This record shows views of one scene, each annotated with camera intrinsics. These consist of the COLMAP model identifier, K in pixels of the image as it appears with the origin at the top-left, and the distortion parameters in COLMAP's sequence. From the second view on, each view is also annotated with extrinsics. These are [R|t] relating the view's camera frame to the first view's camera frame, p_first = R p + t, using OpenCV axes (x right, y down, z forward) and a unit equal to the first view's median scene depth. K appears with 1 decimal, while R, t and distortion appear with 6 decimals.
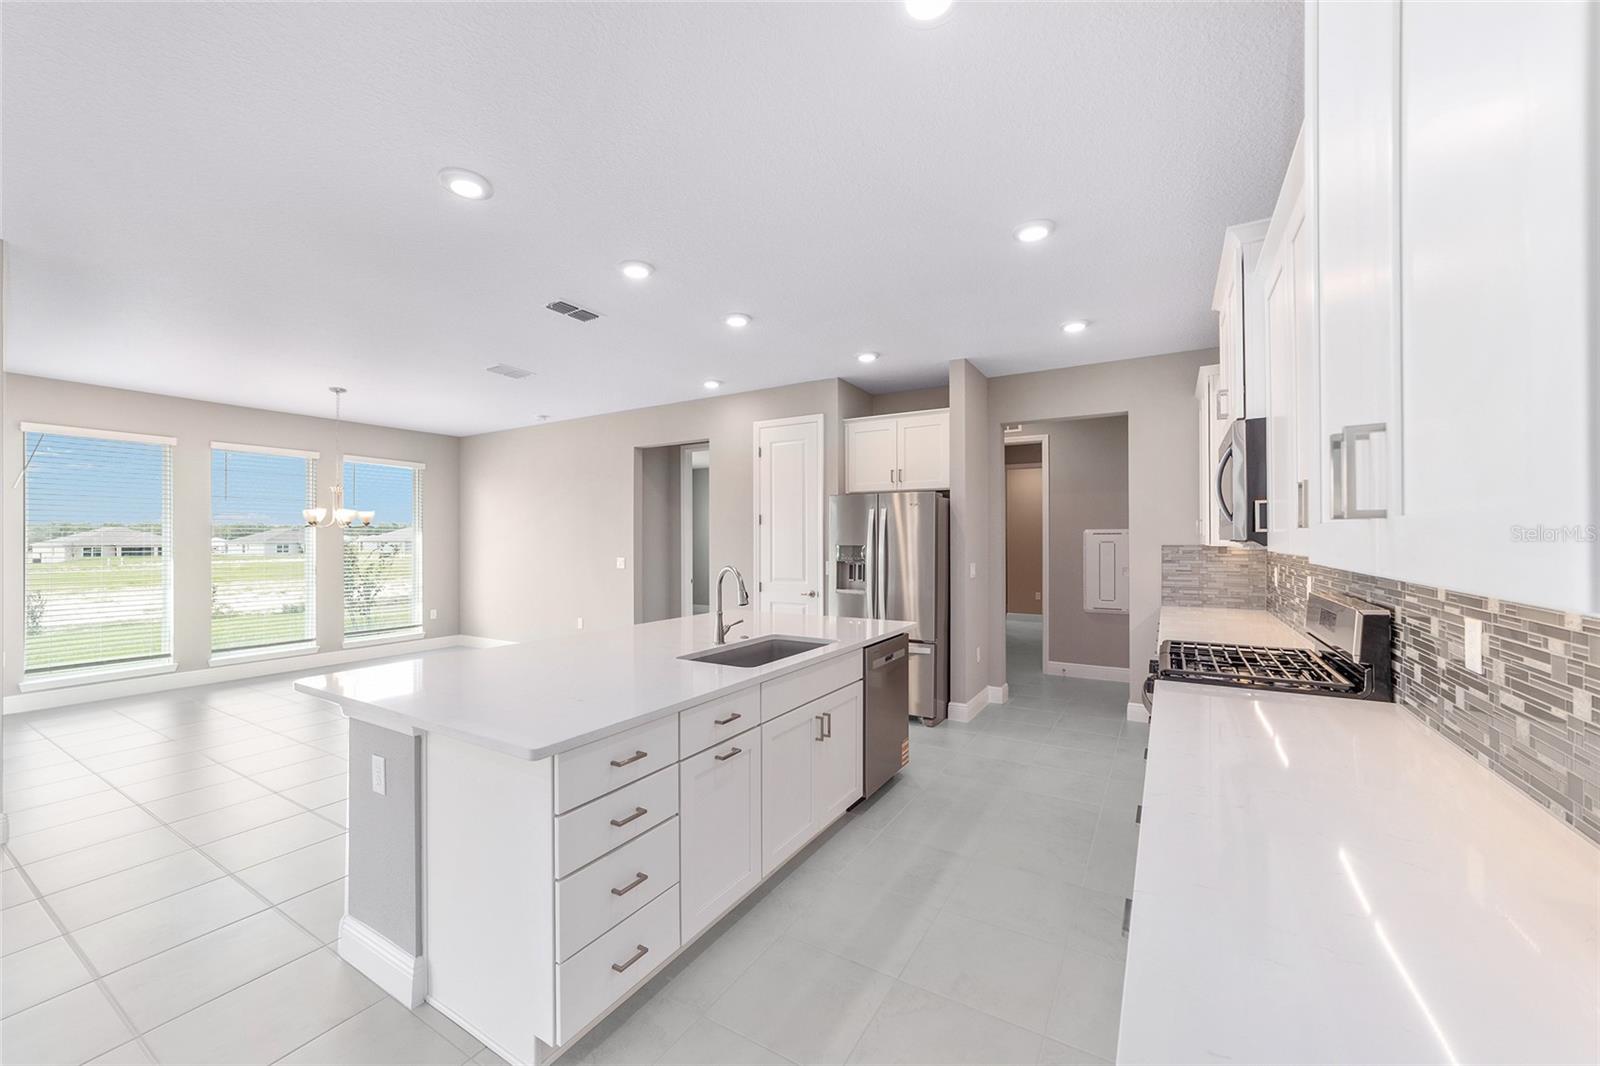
lens RADIAL K [[613.1, 0, 796.3], [0, 613.1, 541.0], [0, 0, 1]] dist [-0.011864, 0.004093]
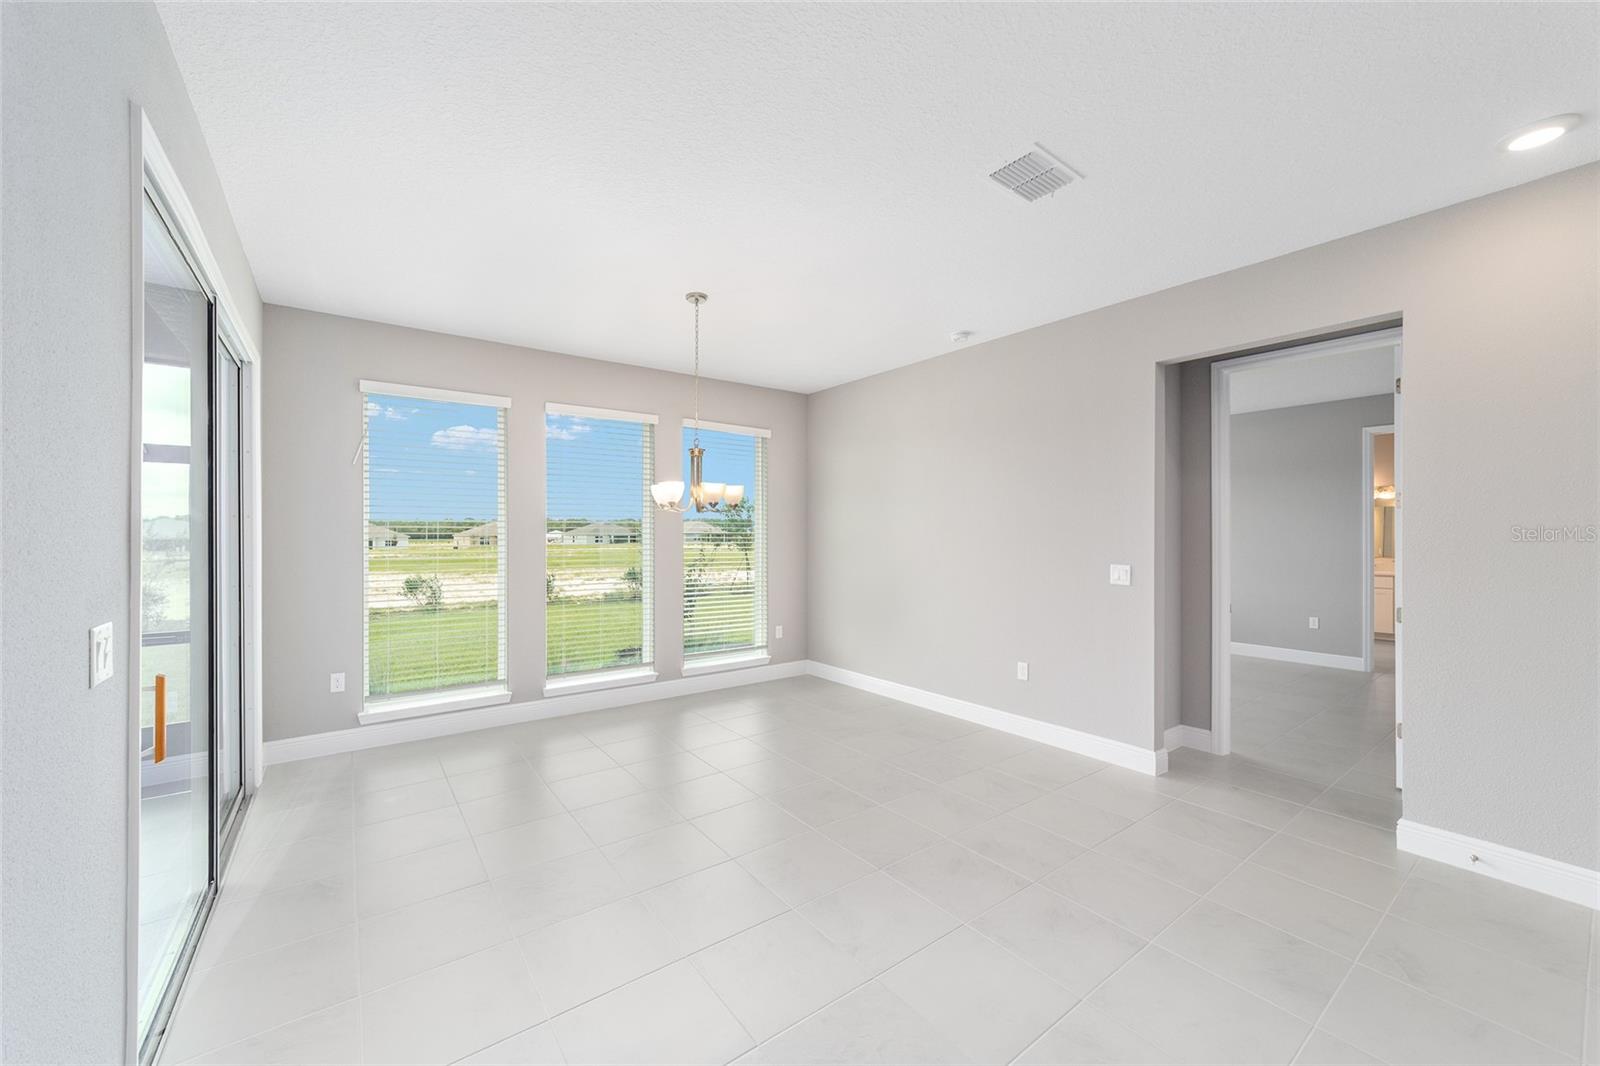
lens RADIAL K [[613.1, 0, 797.3], [0, 613.1, 536.7], [0, 0, 1]] dist [-0.011864, 0.004093]
pose [[0.926193, 0.007566, -0.376975, -0.483817], [-0.006997, 0.999971, 0.002878, 0.002524], [0.376986, -0.000028, 0.926219, 0.522016]]
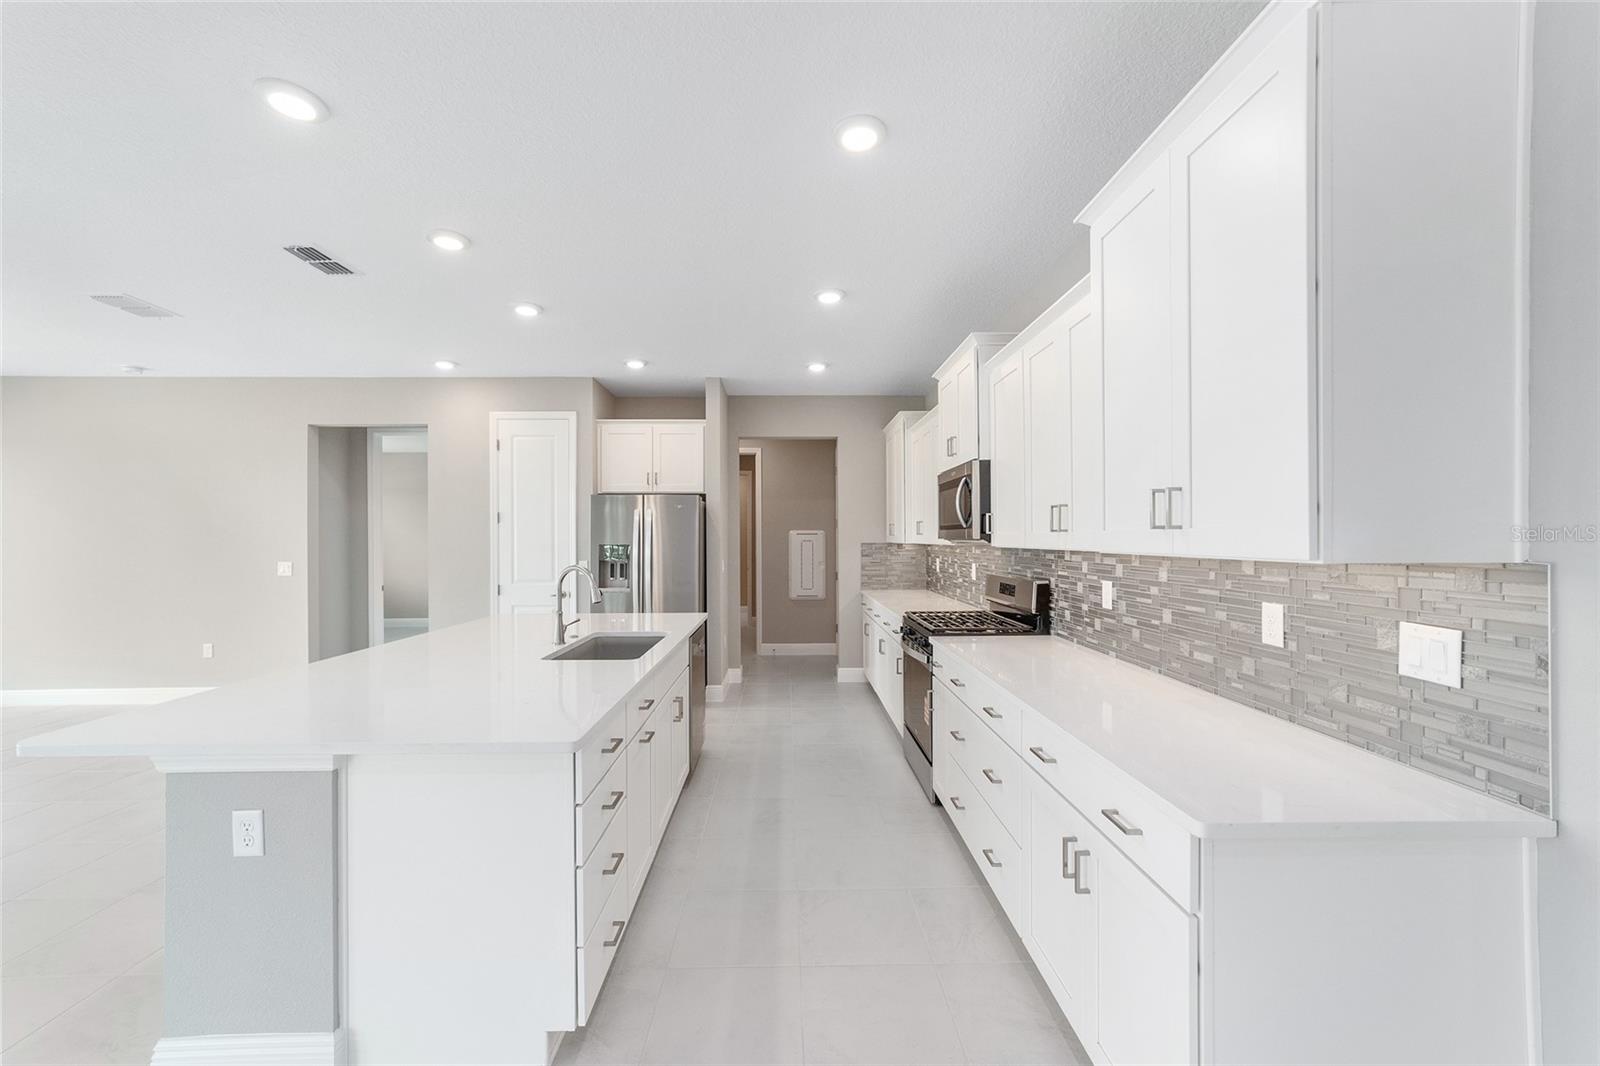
lens RADIAL K [[613.1, 0, 796.2], [0, 613.1, 539.9], [0, 0, 1]] dist [-0.011864, 0.004093]
pose [[0.845340, -0.001438, 0.534227, -0.205468], [0.001985, 0.999998, -0.000451, 0.000306], [-0.534225, 0.001442, 0.845341, -0.023975]]
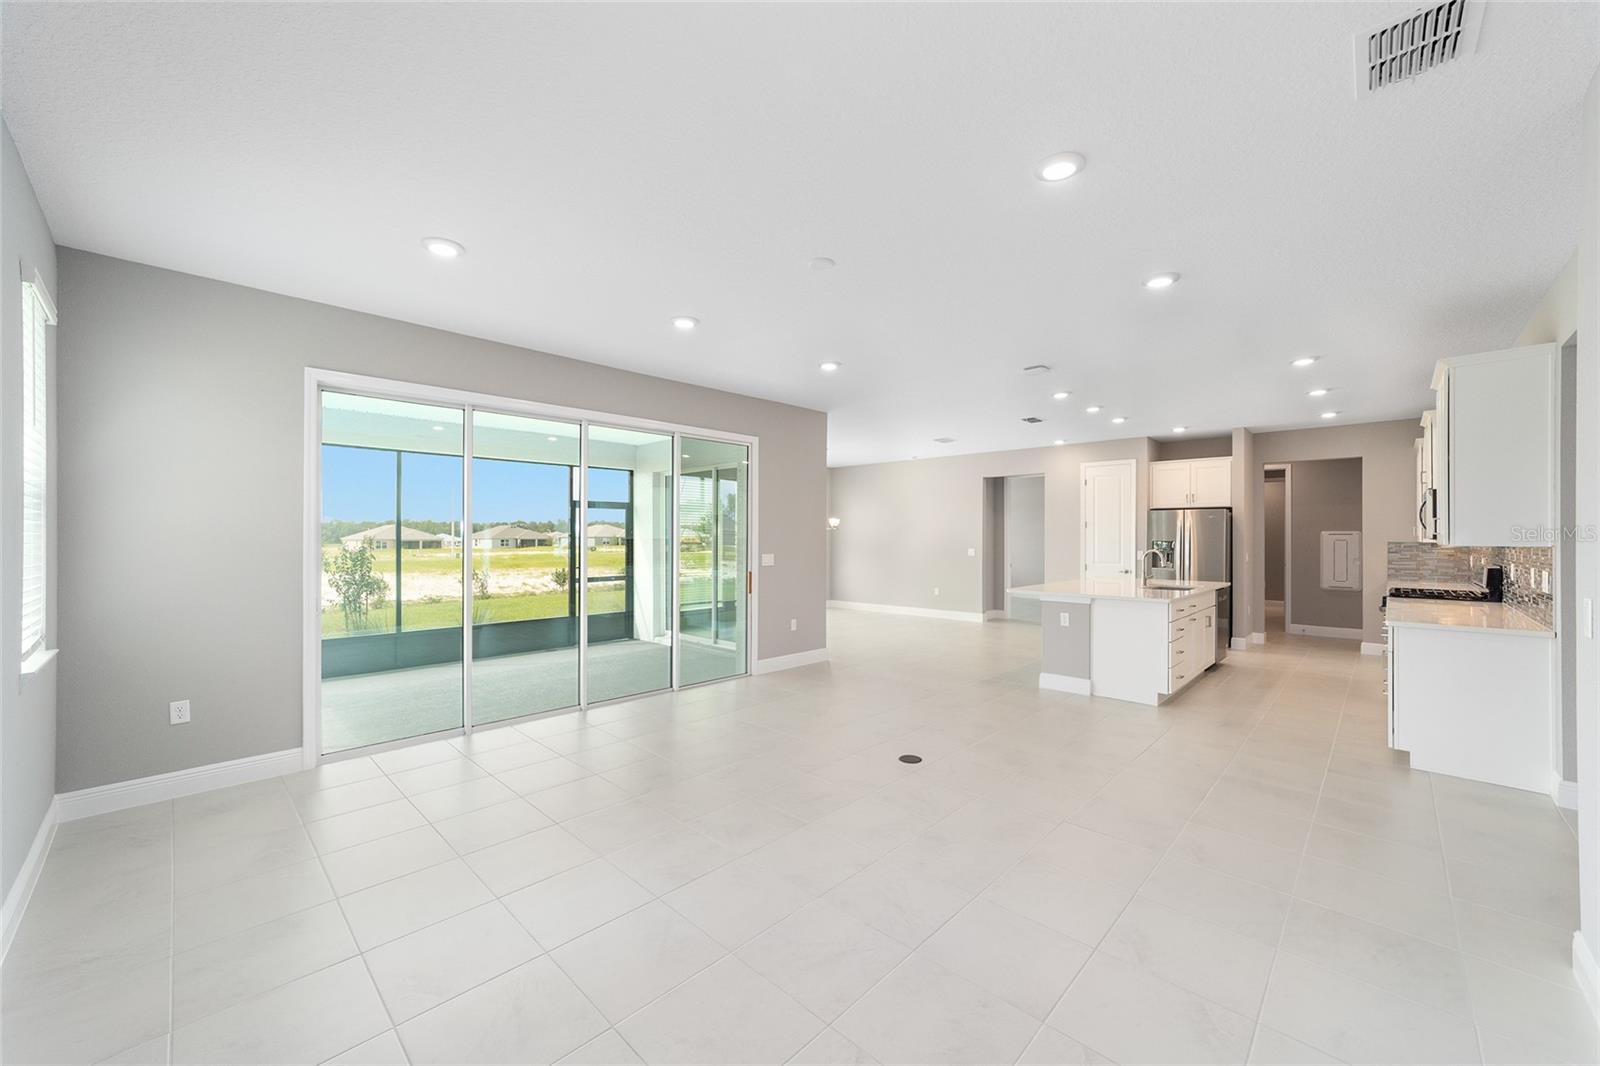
lens RADIAL K [[613.1, 0, 791.1], [0, 613.1, 539.5], [0, 0, 1]] dist [-0.011864, 0.004093]
pose [[0.973682, 0.004821, -0.227861, -0.524098], [-0.004483, 0.999988, 0.002001, 0.003892], [0.227868, -0.000927, 0.973692, -0.847551]]
